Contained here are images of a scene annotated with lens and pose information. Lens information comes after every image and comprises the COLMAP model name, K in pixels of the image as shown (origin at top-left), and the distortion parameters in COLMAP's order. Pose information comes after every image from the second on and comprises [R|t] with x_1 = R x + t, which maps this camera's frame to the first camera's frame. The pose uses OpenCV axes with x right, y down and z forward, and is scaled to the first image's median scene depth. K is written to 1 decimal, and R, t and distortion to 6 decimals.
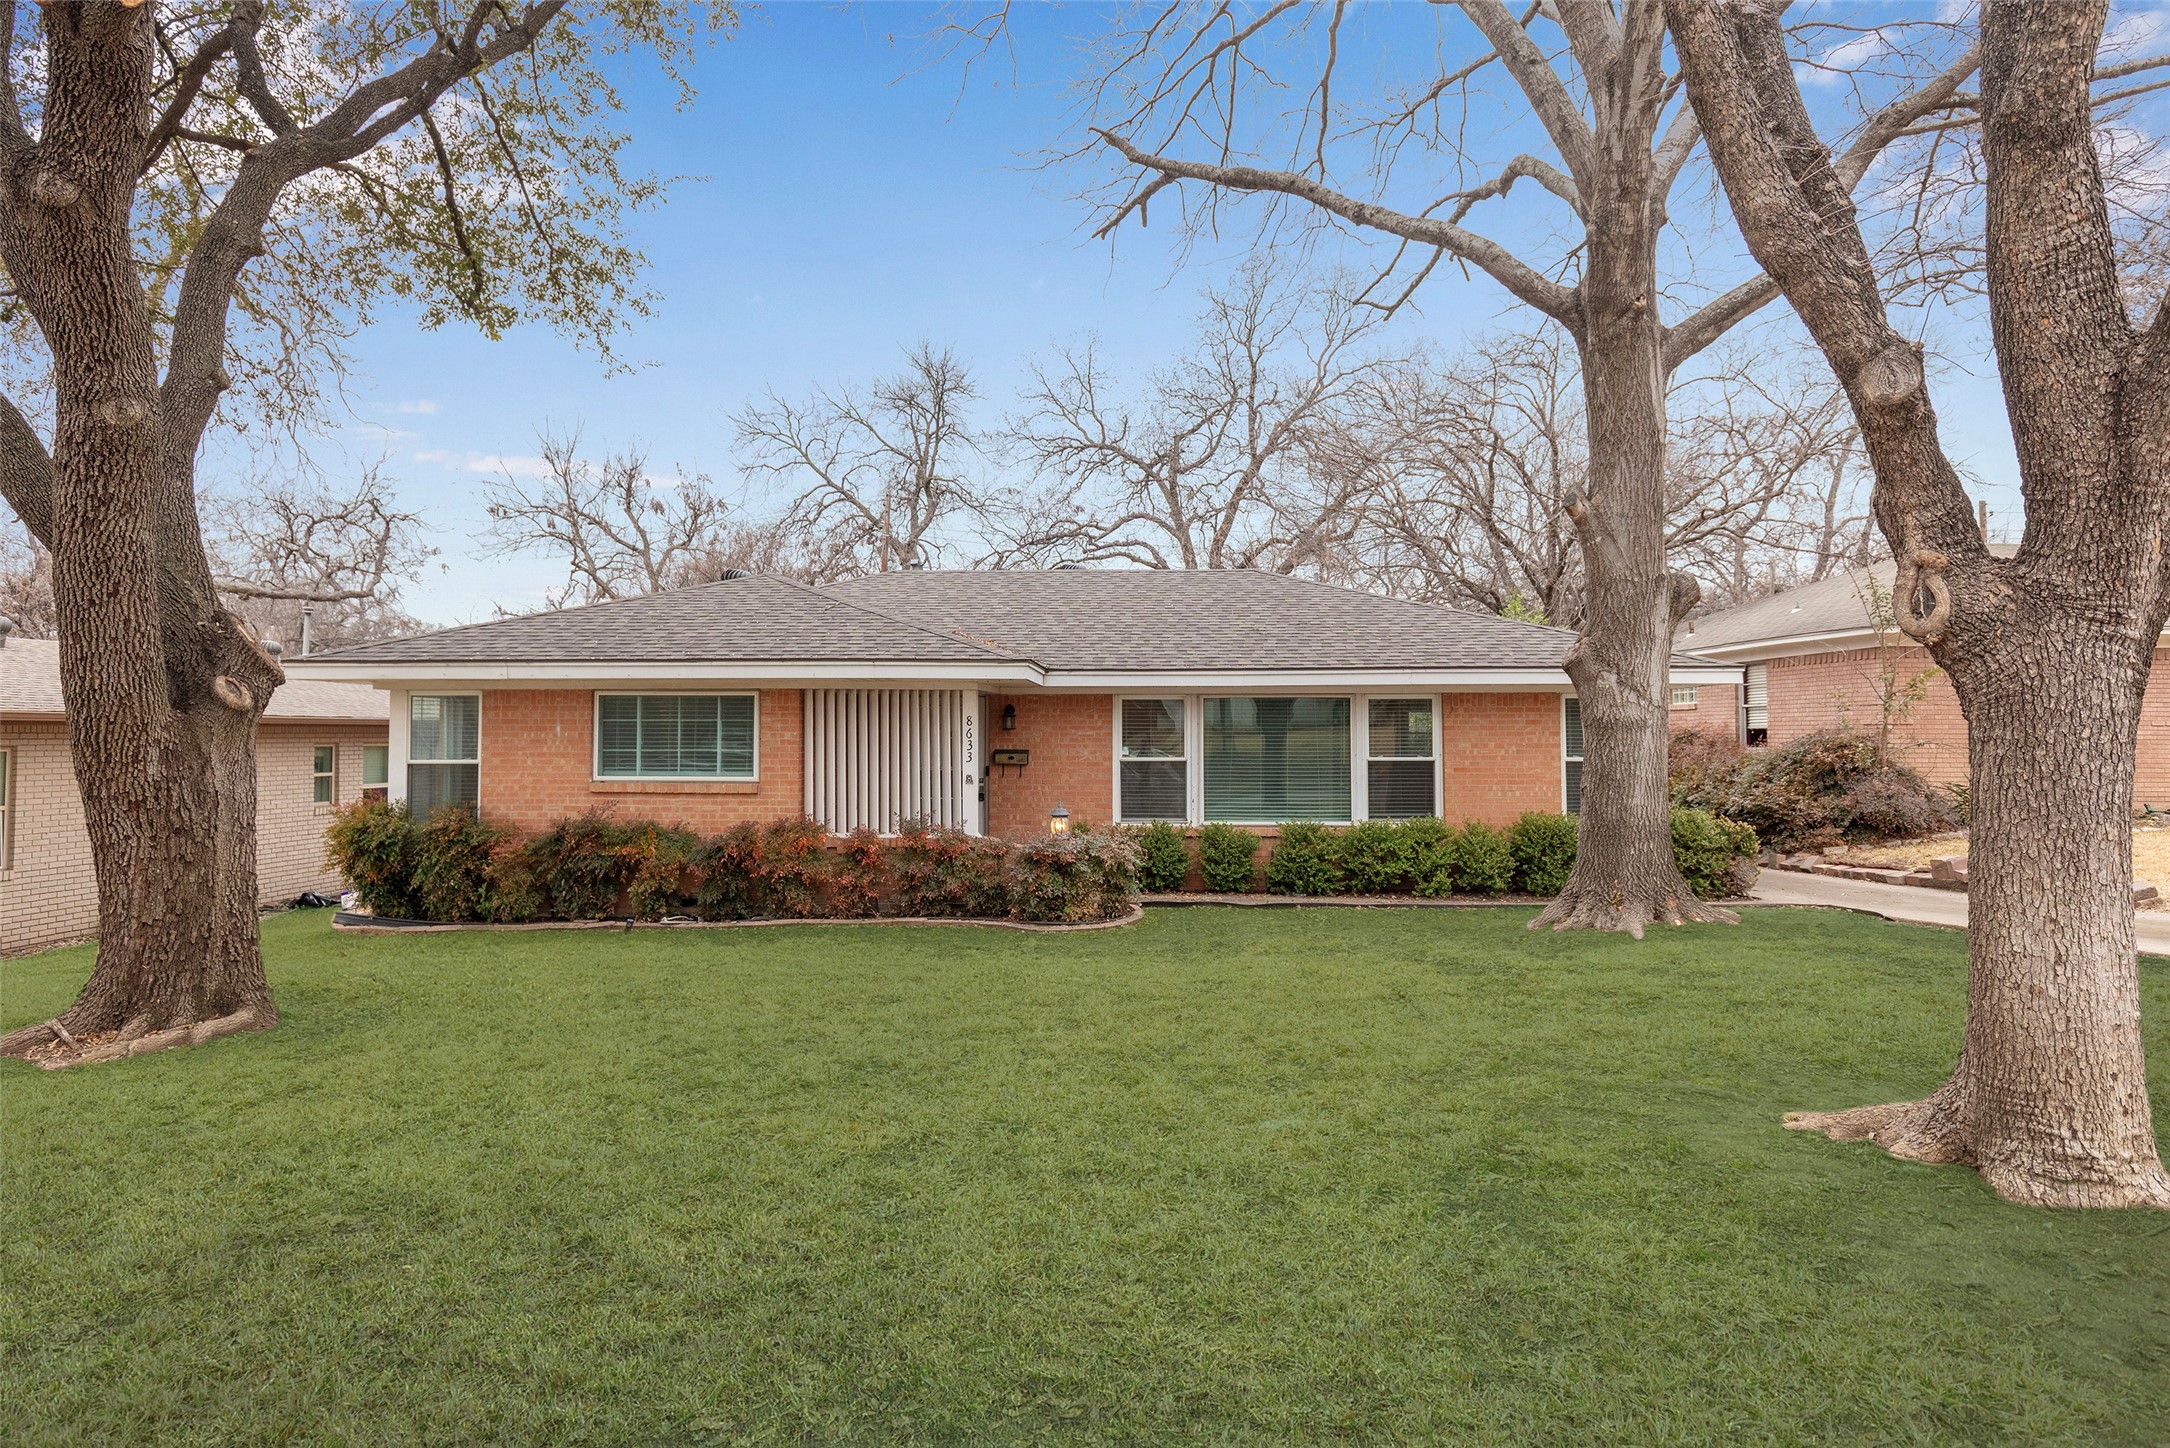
lens RADIAL K [[1235.2, 0, 1085.0], [0, 1235.2, 724.0], [0, 0, 1]] dist [0.000352, 0.000089]
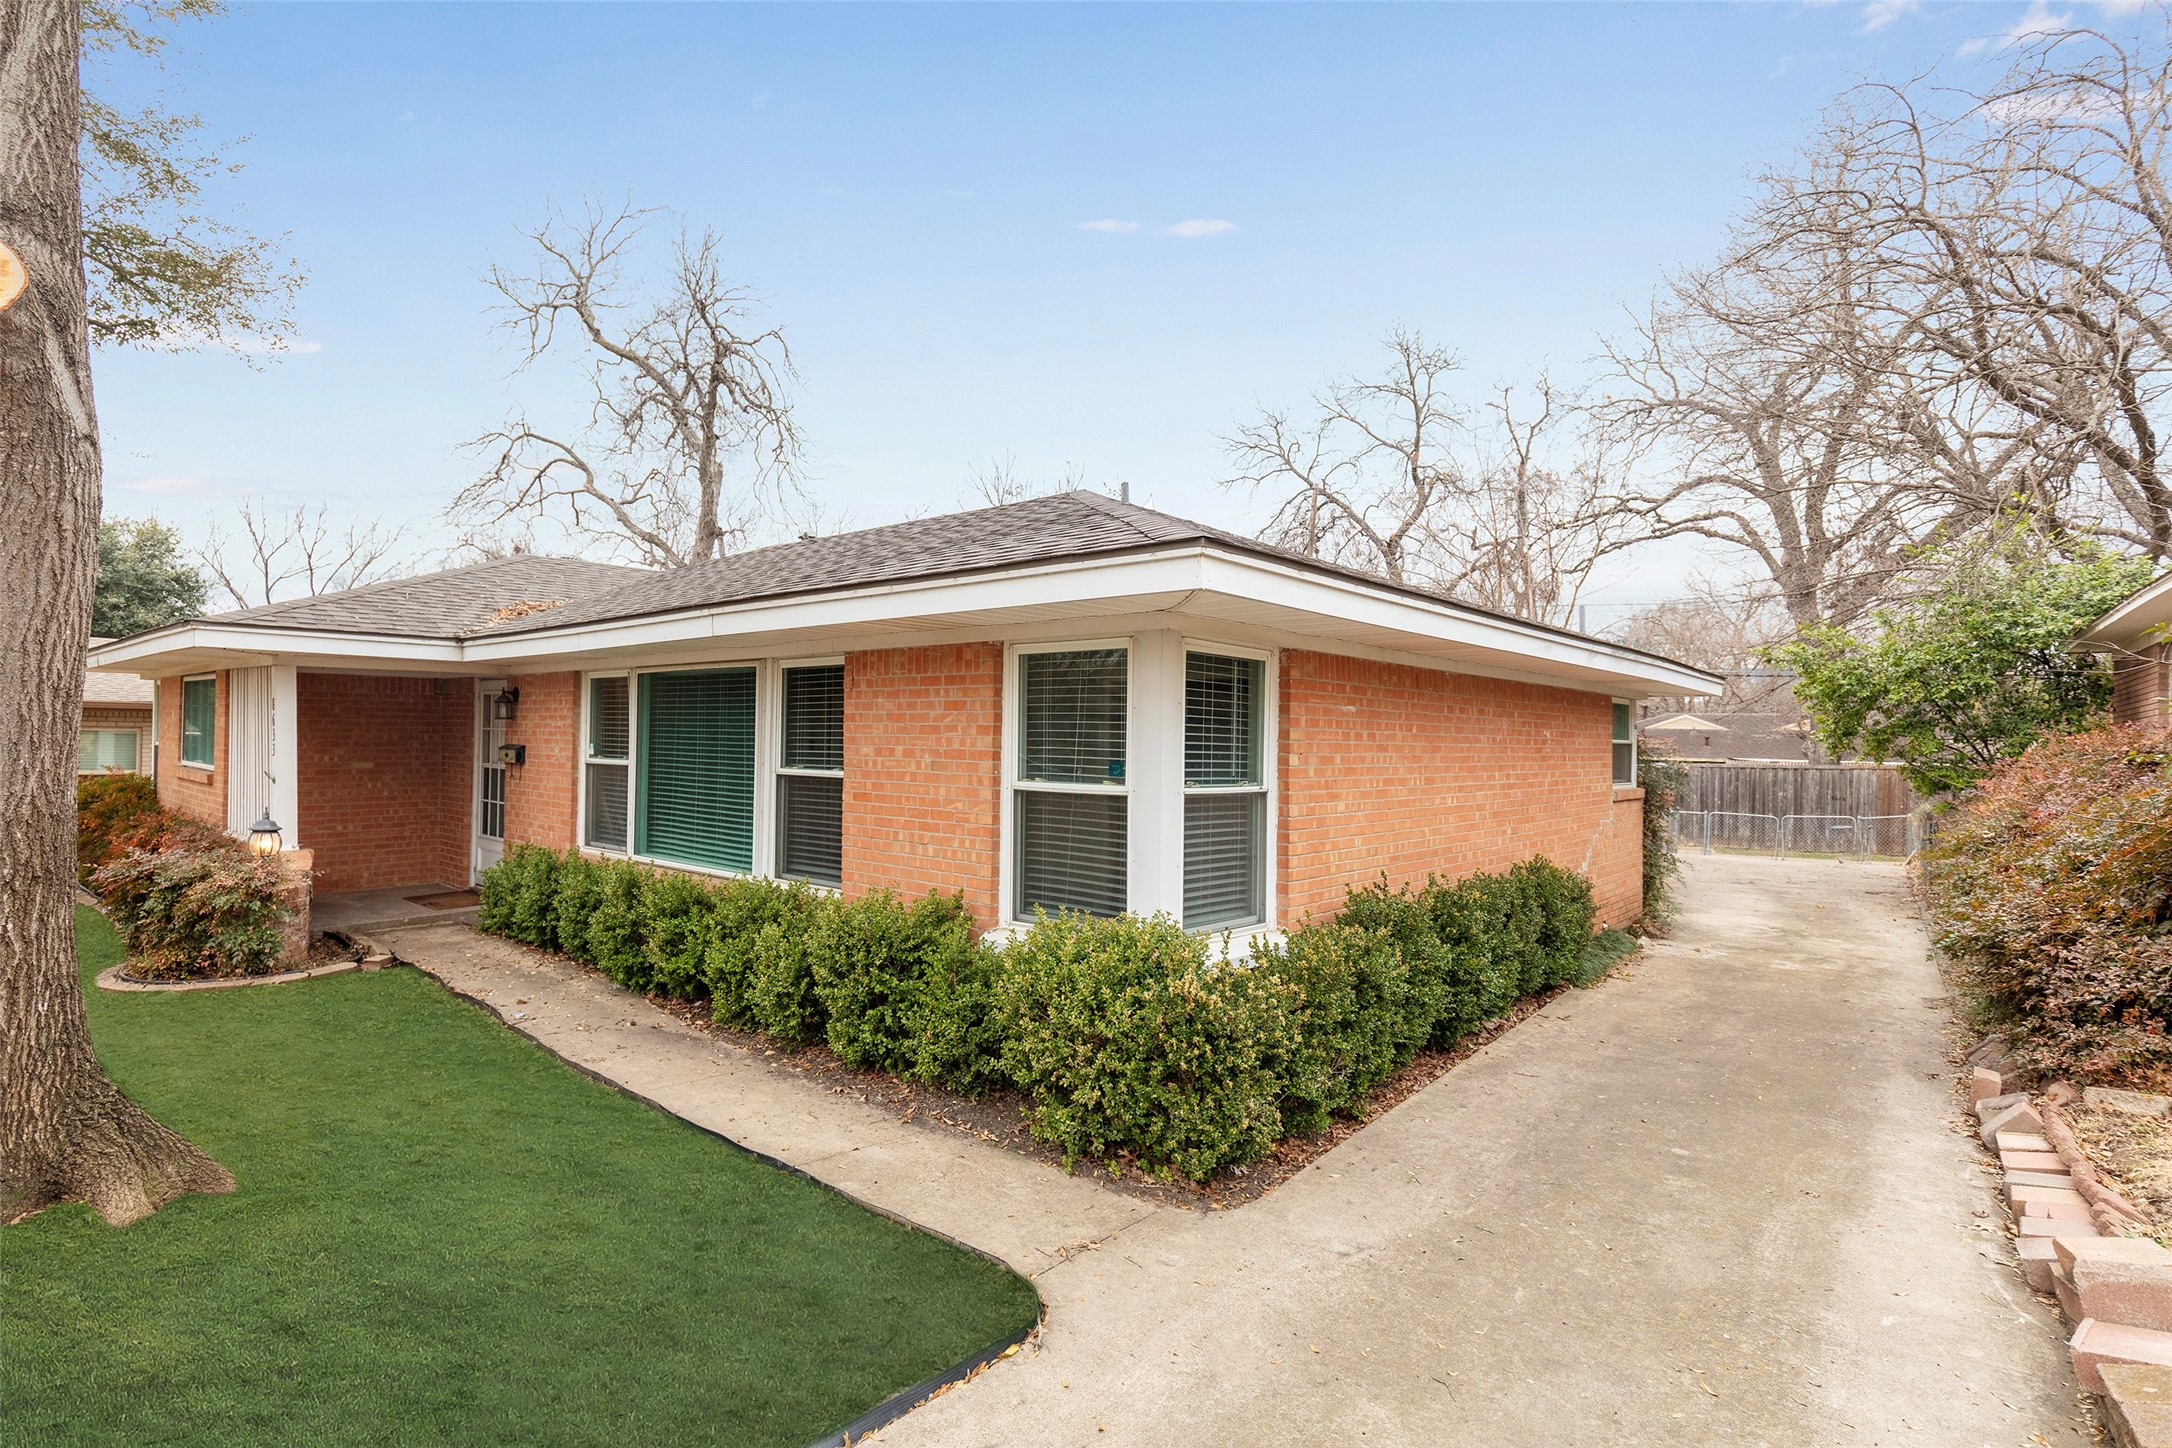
lens RADIAL K [[1094.9, 0, 1086.0], [0, 1094.9, 724.0], [0, 0, 1]] dist [-0.001053, -0.000077]
pose [[0.775360, 0.004737, -0.631502, 0.206424], [-0.012282, 0.999896, -0.007580, 0.002564], [0.631400, 0.013633, 0.775337, 0.214203]]
